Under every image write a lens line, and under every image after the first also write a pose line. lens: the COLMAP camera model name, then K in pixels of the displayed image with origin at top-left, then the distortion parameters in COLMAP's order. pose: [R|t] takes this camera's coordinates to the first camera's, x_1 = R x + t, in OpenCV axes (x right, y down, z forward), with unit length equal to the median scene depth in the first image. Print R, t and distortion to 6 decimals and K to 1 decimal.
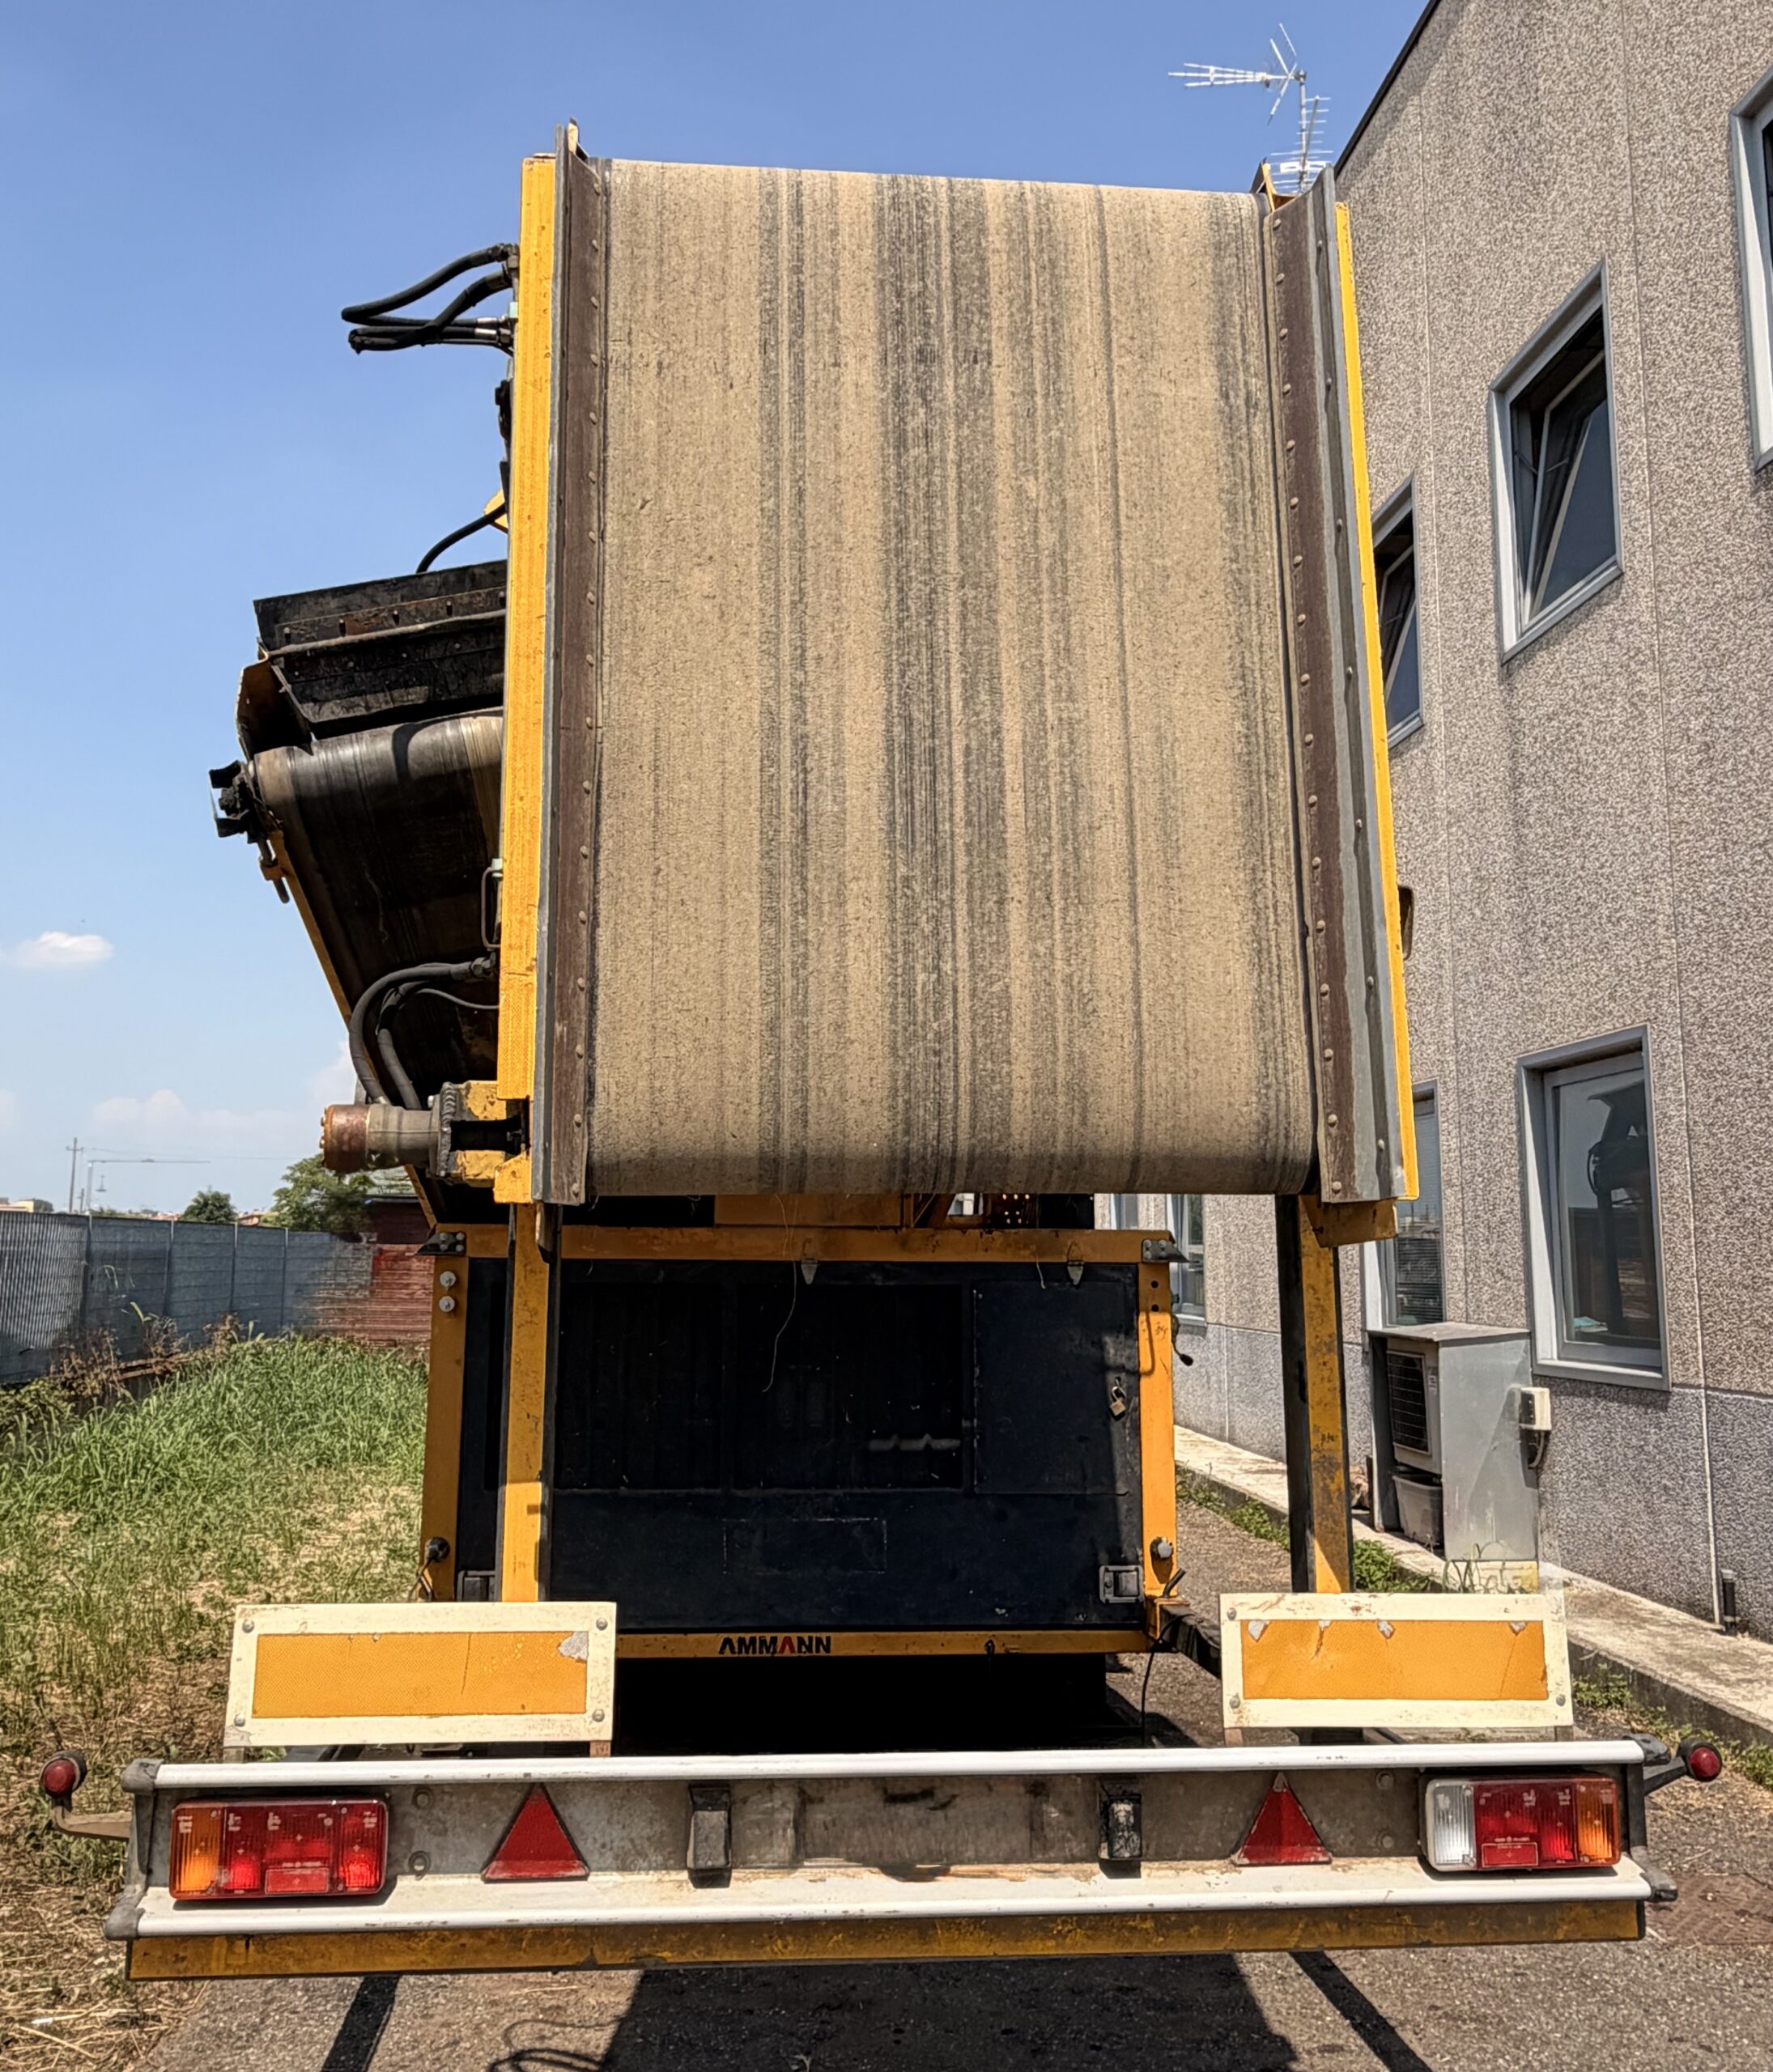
lens RADIAL K [[1807.5, 0, 882.5], [0, 1807.5, 1029.2], [0, 0, 1]] dist [0.005554, -0.004006]
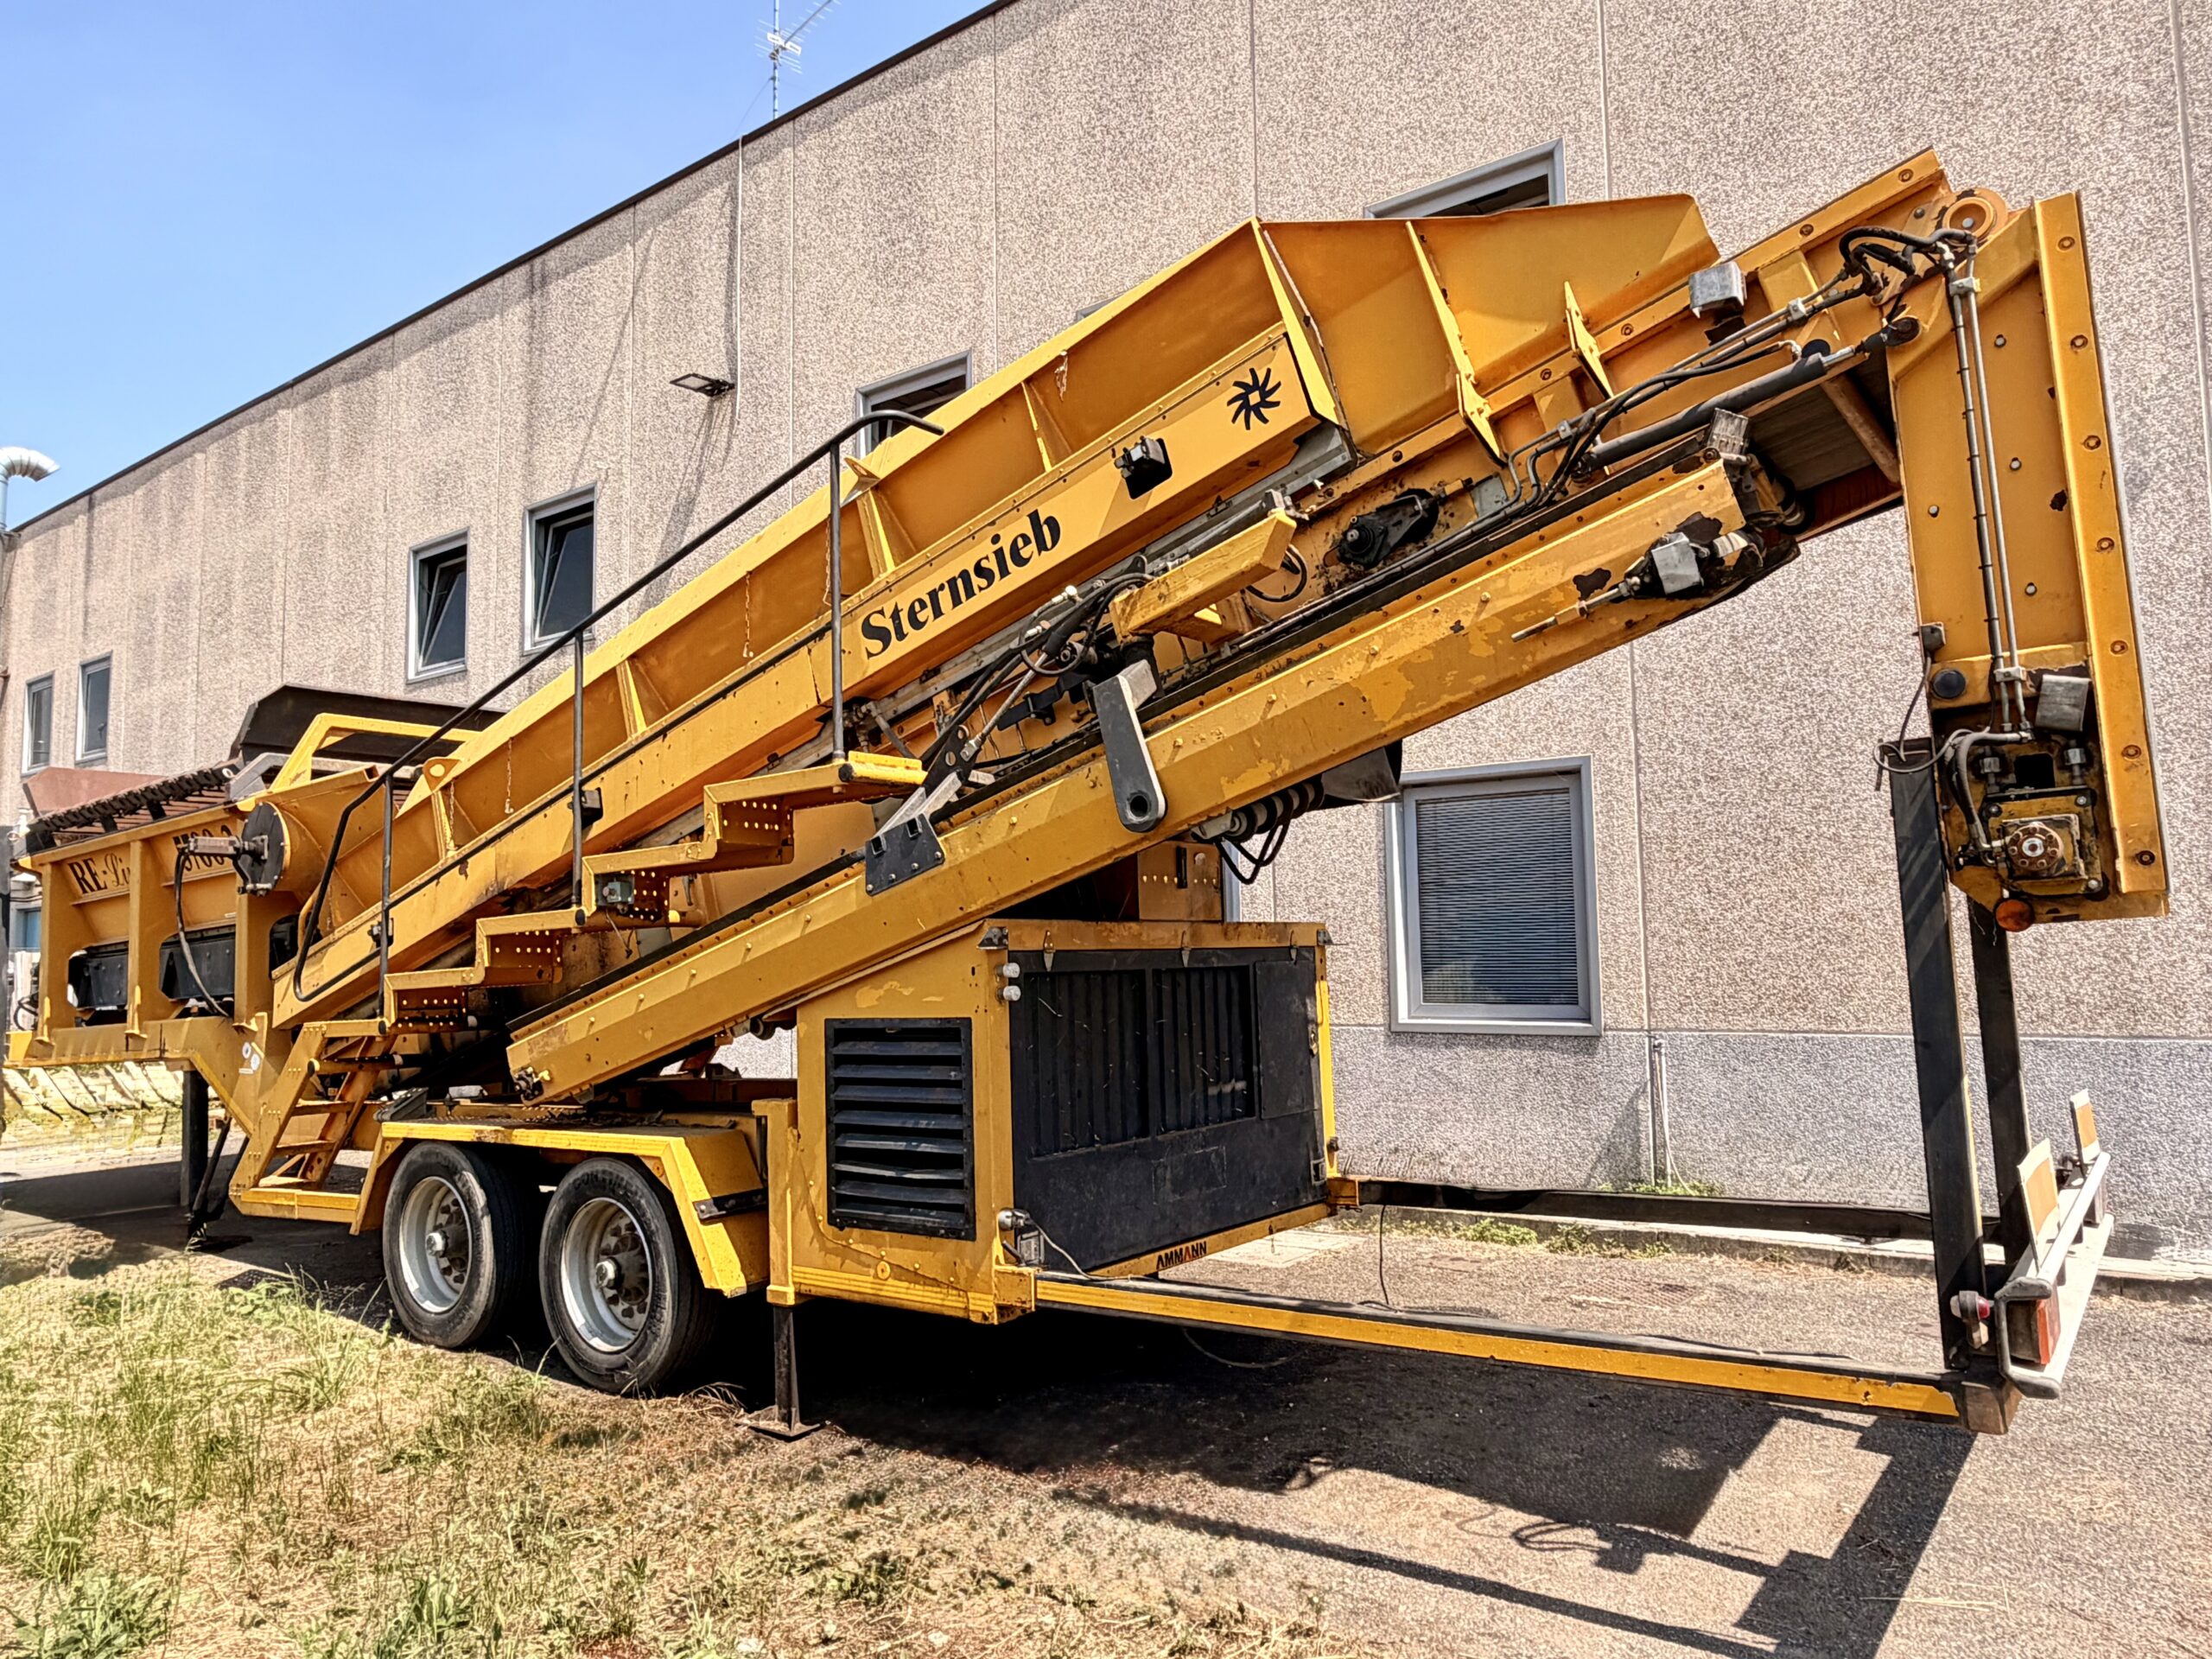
lens RADIAL K [[1497.1, 0, 1106.0], [0, 1497.1, 829.5], [0, 0, 1]] dist [0.001049, 0.000474]
pose [[0.652621, 0.044209, 0.756394, -1.754945], [-0.083232, 0.996438, 0.013574, 0.075439], [-0.753099, -0.071815, 0.653976, 0.753578]]
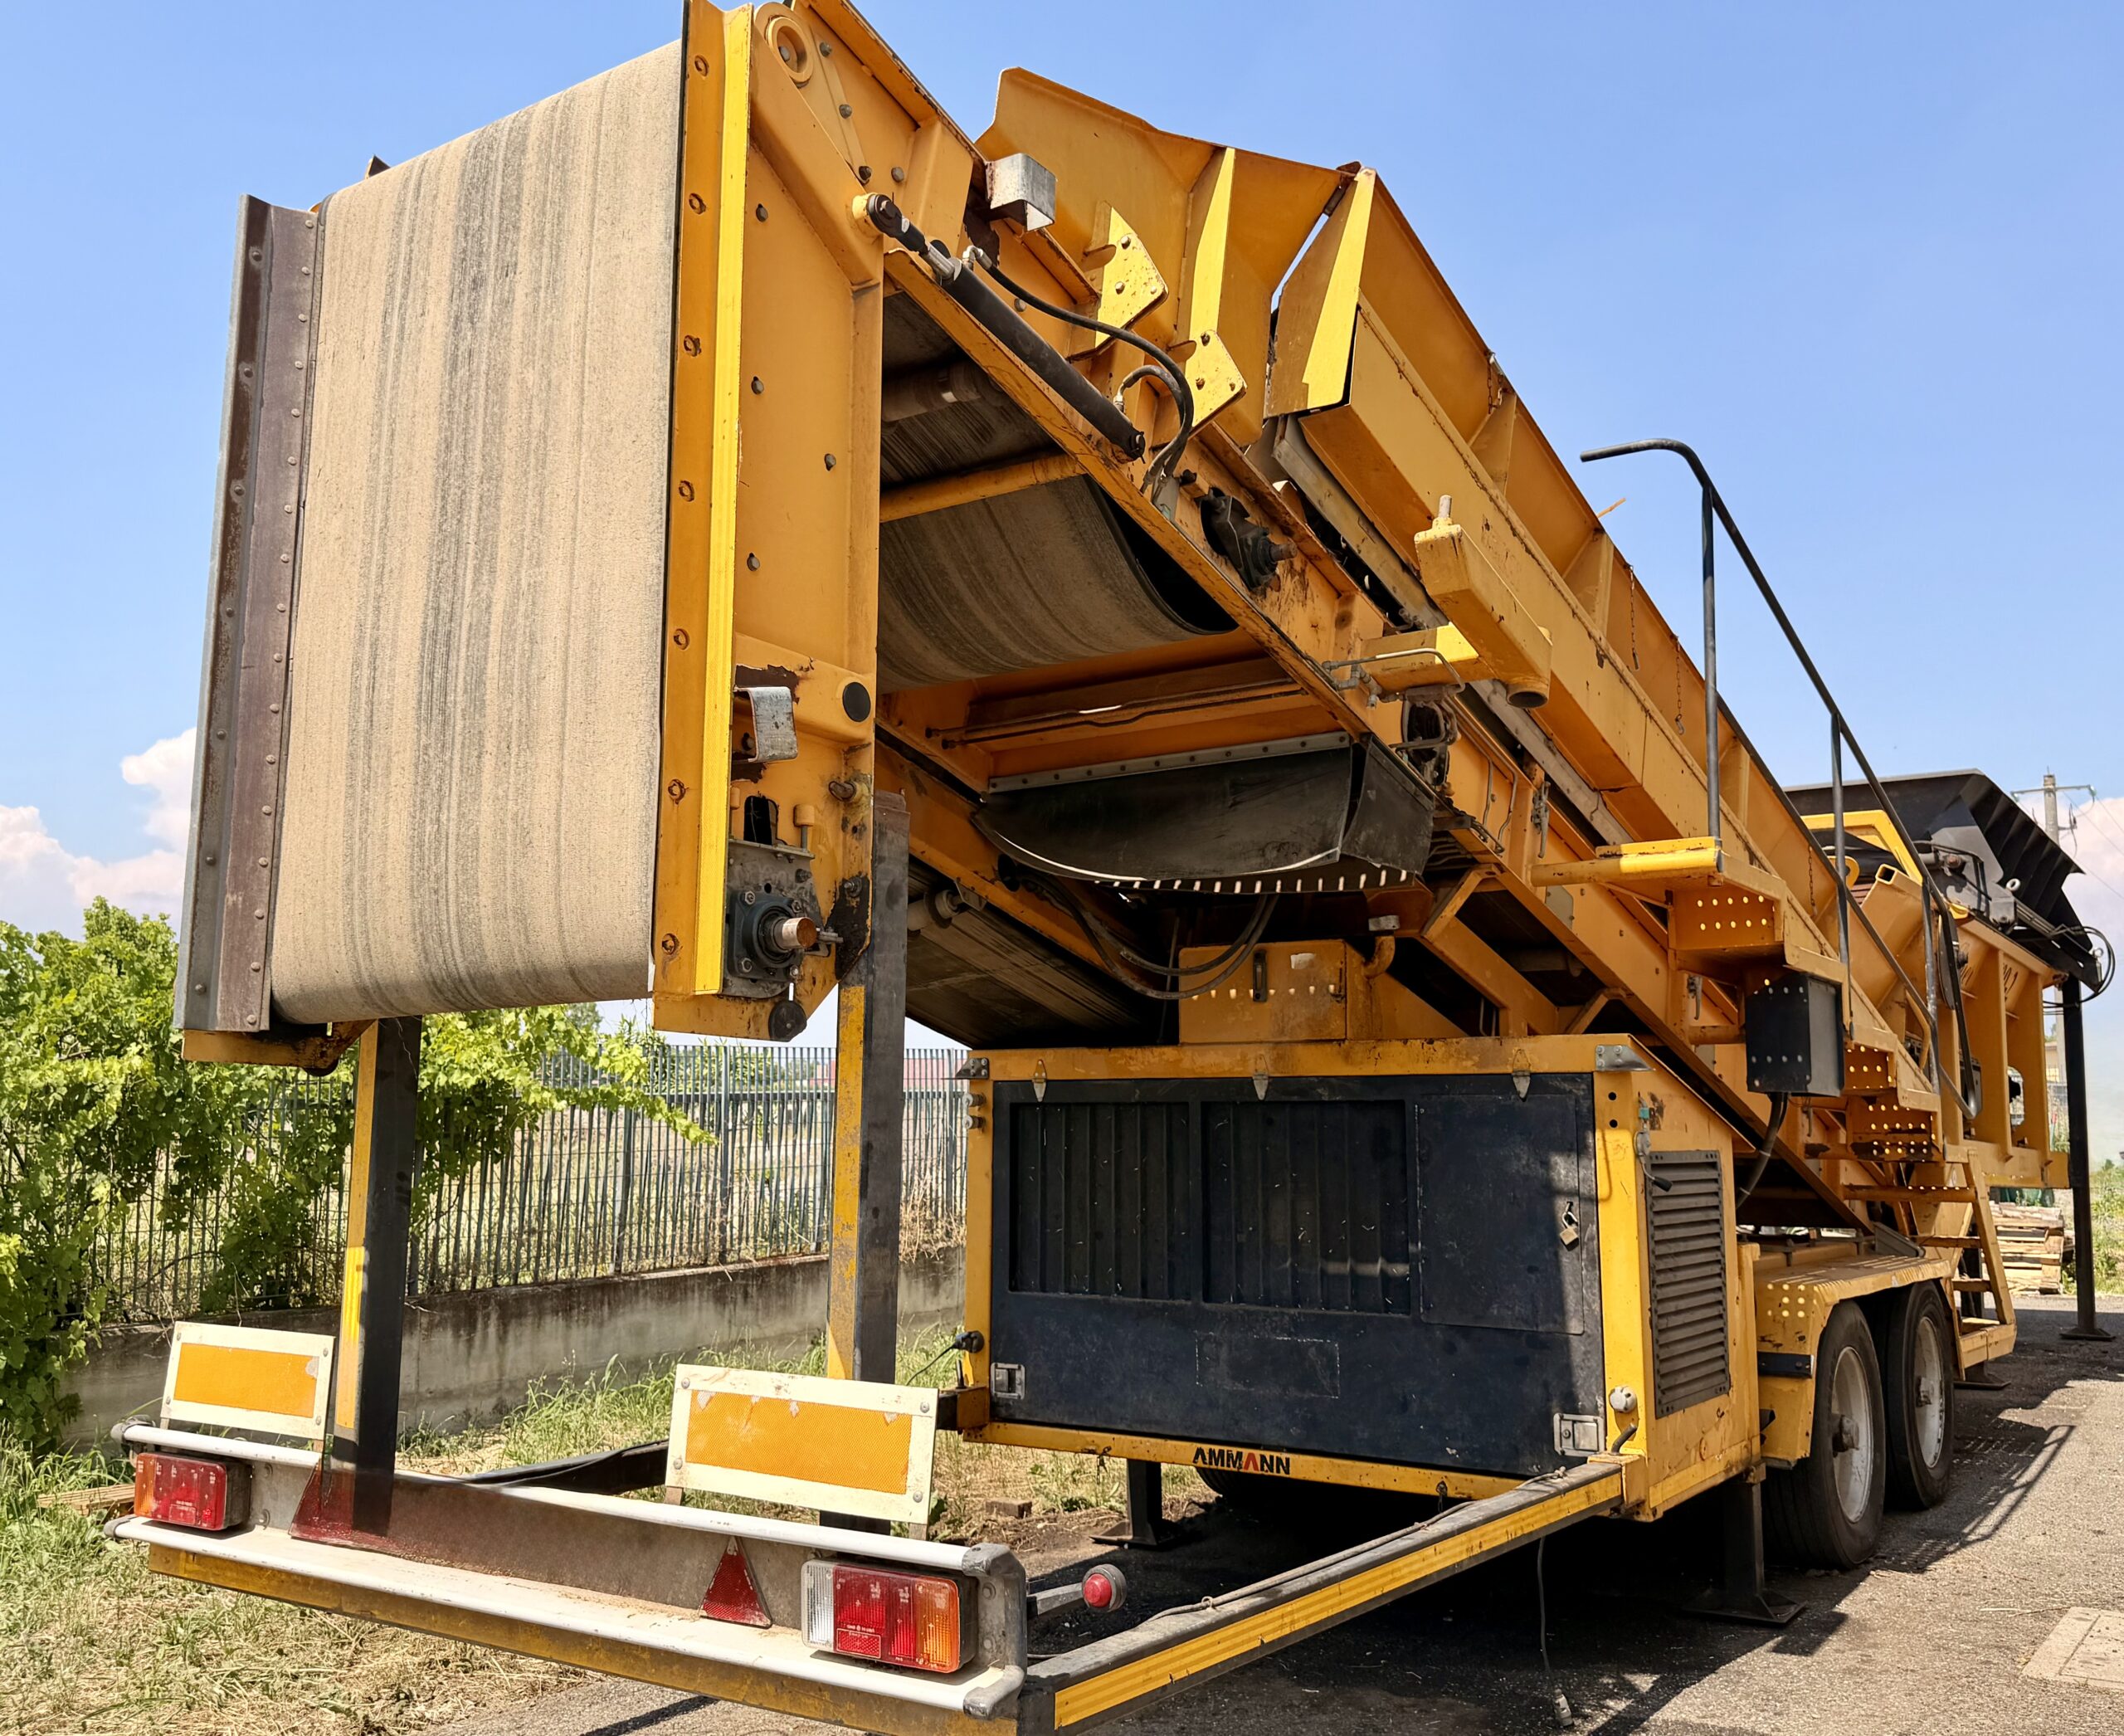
lens RADIAL K [[1886.1, 0, 1069.5], [0, 1886.1, 931.7], [0, 0, 1]] dist [0.190872, -0.423153]
pose [[0.776931, -0.071547, -0.625508, 1.085055], [0.095026, 0.995466, 0.004166, 0.070349], [0.622373, -0.062677, 0.780207, 0.262602]]
